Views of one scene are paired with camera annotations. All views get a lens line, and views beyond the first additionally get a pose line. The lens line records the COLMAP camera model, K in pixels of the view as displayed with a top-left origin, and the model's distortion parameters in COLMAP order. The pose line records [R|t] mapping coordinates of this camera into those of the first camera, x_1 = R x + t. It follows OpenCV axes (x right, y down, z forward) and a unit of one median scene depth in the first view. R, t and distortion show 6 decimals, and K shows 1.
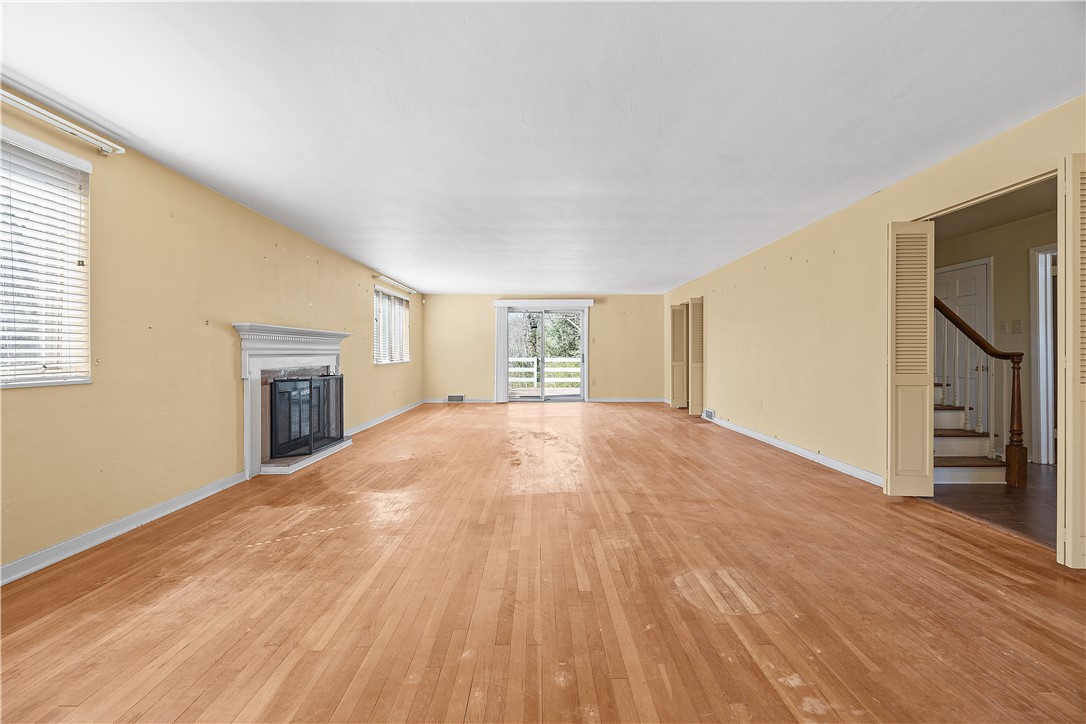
lens RADIAL K [[414.5, 0, 545.0], [0, 414.5, 357.2], [0, 0, 1]] dist [-0.001630, -0.000349]
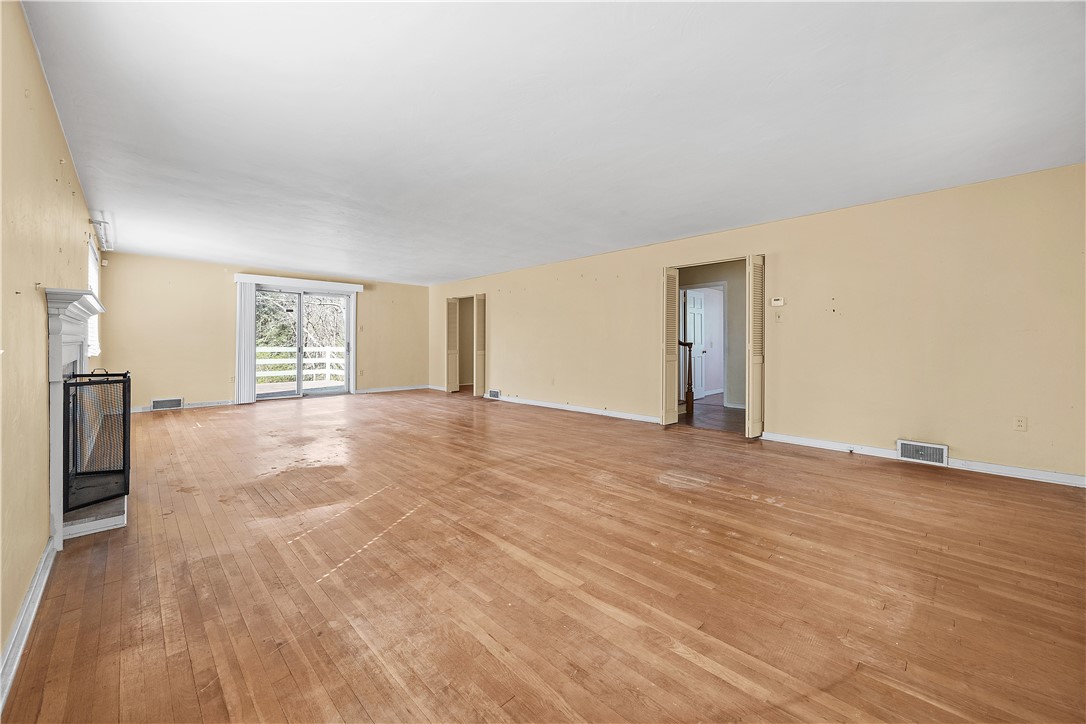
lens RADIAL K [[414.5, 0, 543.5], [0, 414.5, 352.6], [0, 0, 1]] dist [-0.001630, -0.000349]
pose [[0.720963, -0.013457, 0.692842, -0.734445], [0.003150, 0.999865, 0.016142, 0.002509], [-0.692966, -0.009455, 0.720908, 0.102002]]
